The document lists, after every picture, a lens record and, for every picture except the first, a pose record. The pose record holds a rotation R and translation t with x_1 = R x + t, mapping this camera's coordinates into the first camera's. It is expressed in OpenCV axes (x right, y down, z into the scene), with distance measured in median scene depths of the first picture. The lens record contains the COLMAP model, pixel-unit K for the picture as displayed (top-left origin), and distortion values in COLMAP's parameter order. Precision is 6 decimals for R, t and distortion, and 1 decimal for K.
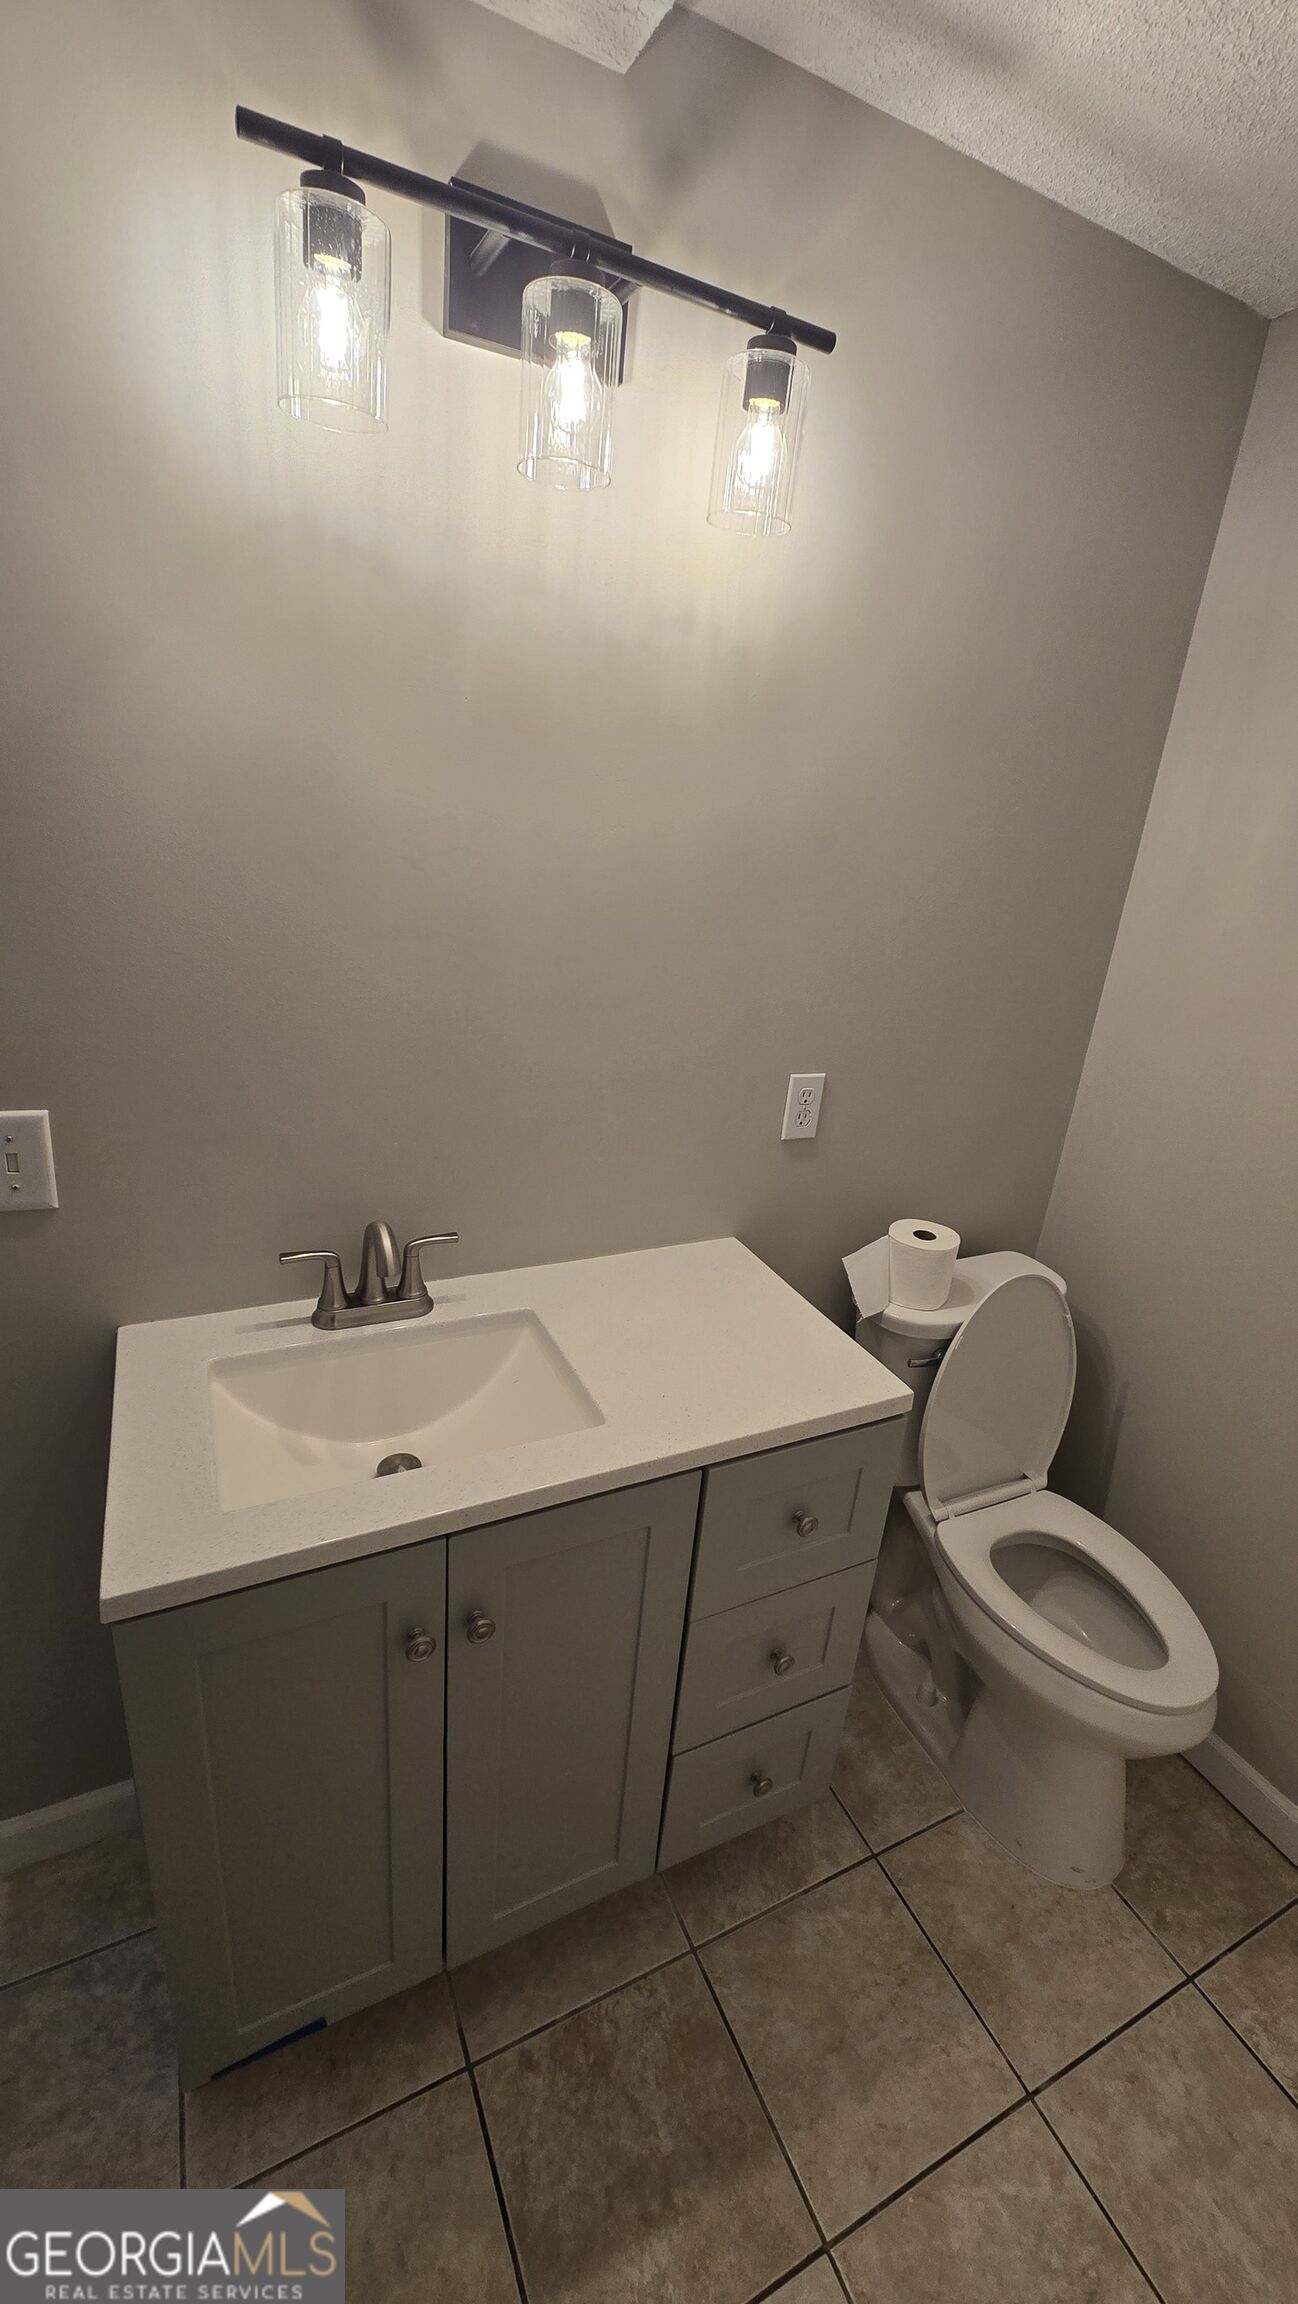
lens RADIAL K [[939.2, 0, 642.1], [0, 939.2, 1162.3], [0, 0, 1]] dist [-0.006244, 0.001270]
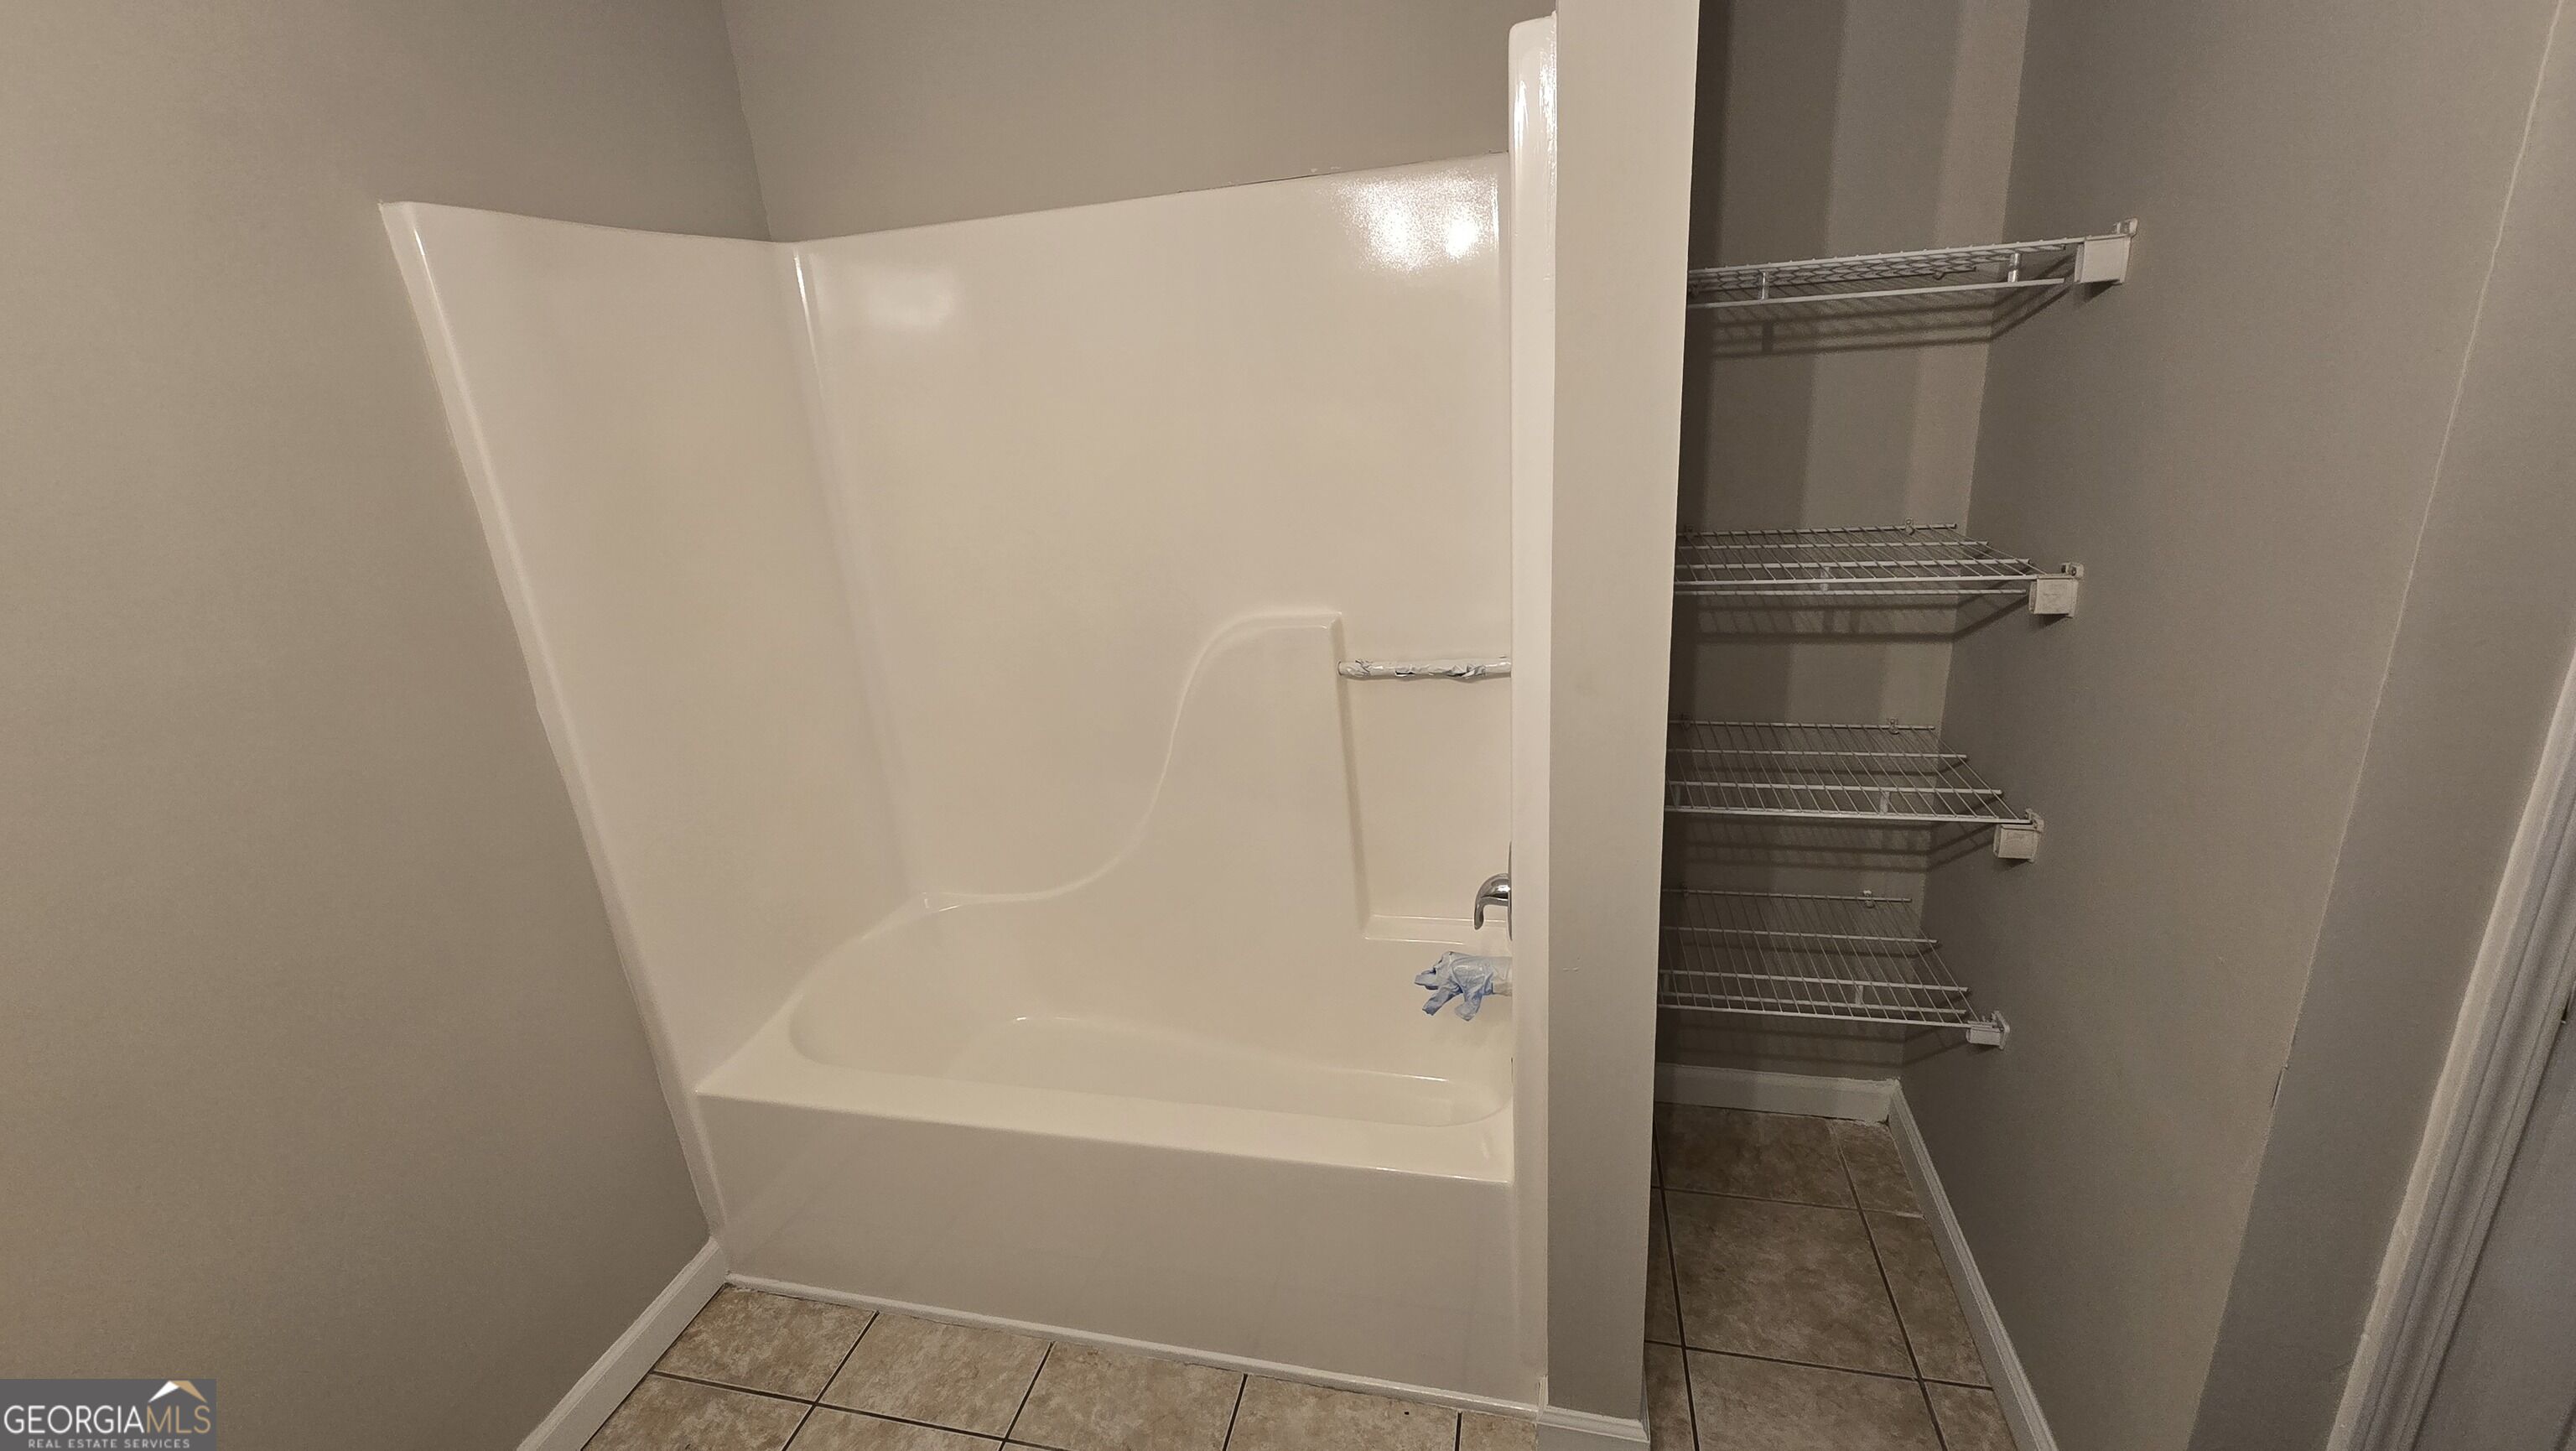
lens RADIAL K [[1050.2, 0, 1298.0], [0, 1050.2, 705.0], [0, 0, 1]] dist [-0.006244, 0.001270]
pose [[-0.765179, -0.226468, 0.602671, -0.305894], [0.240302, 0.767980, 0.593684, -0.247923], [-0.597290, 0.599098, -0.533222, 0.679045]]
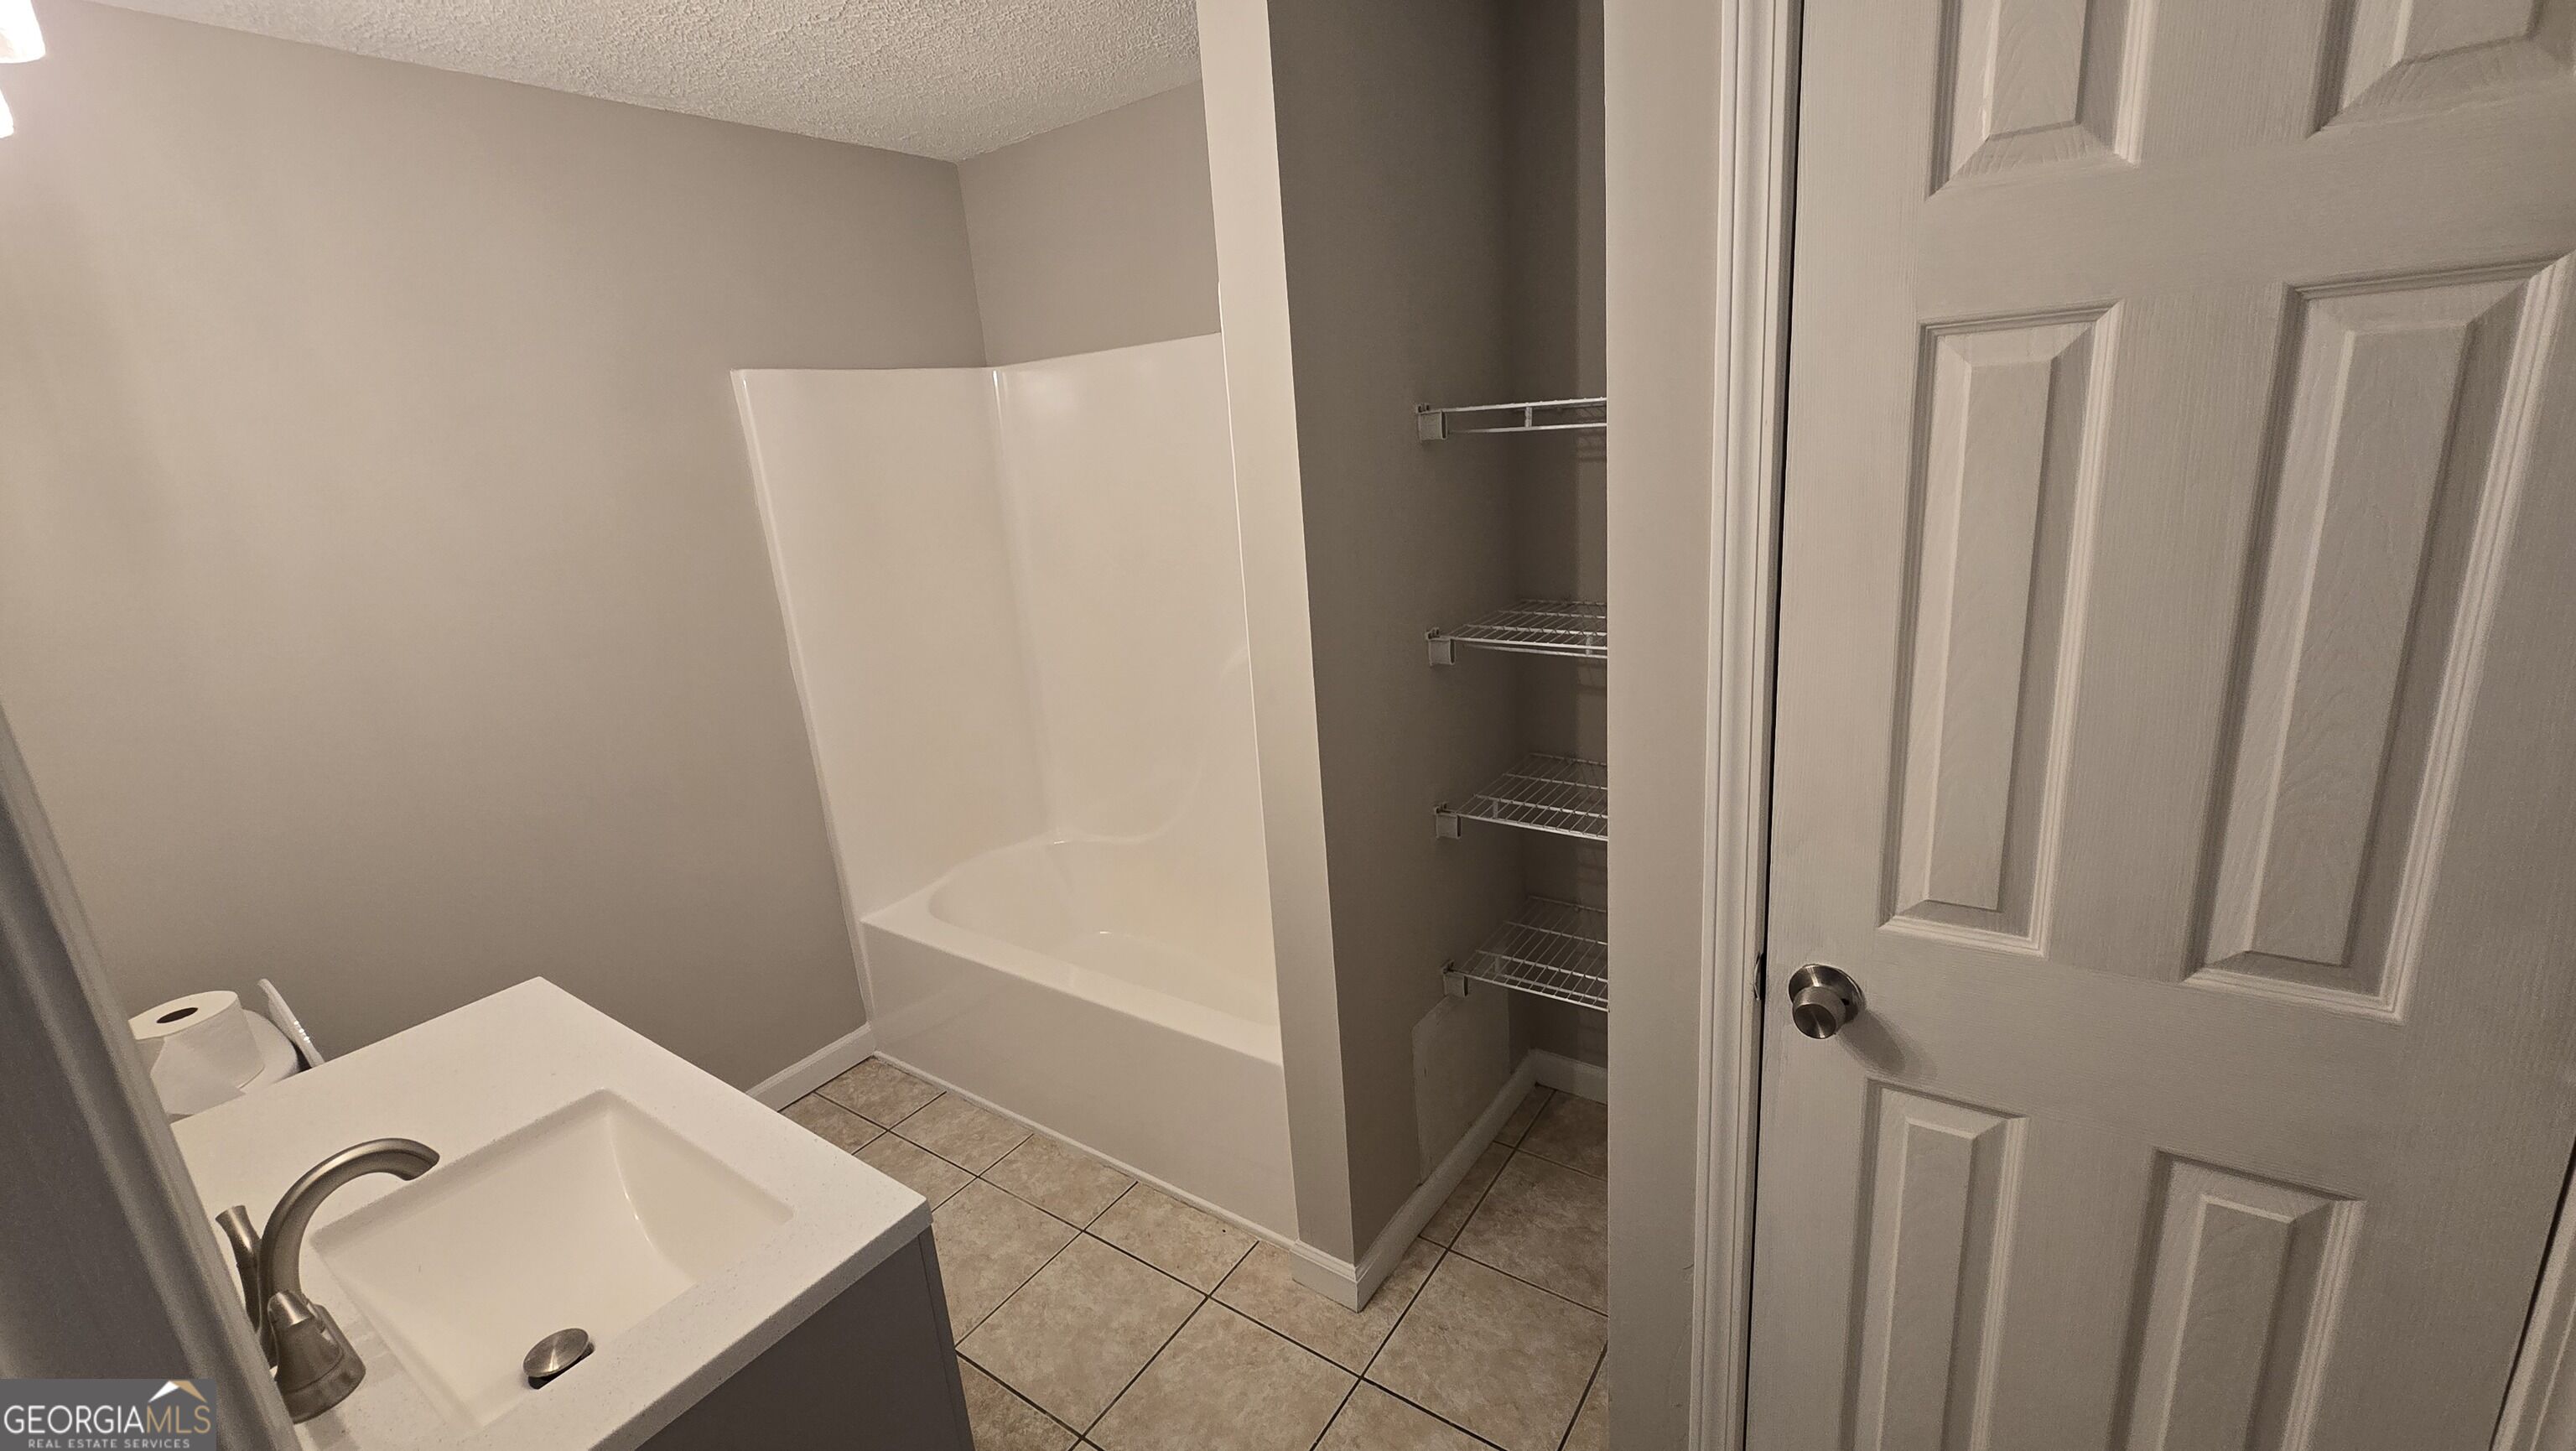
lens RADIAL K [[1050.2, 0, 1283.6], [0, 1050.2, 703.0], [0, 0, 1]] dist [-0.006244, 0.001270]
pose [[-0.481424, -0.274928, 0.832253, -1.046403], [0.346015, 0.812795, 0.468656, -0.285207], [-0.805298, 0.513594, -0.296170, 0.435425]]
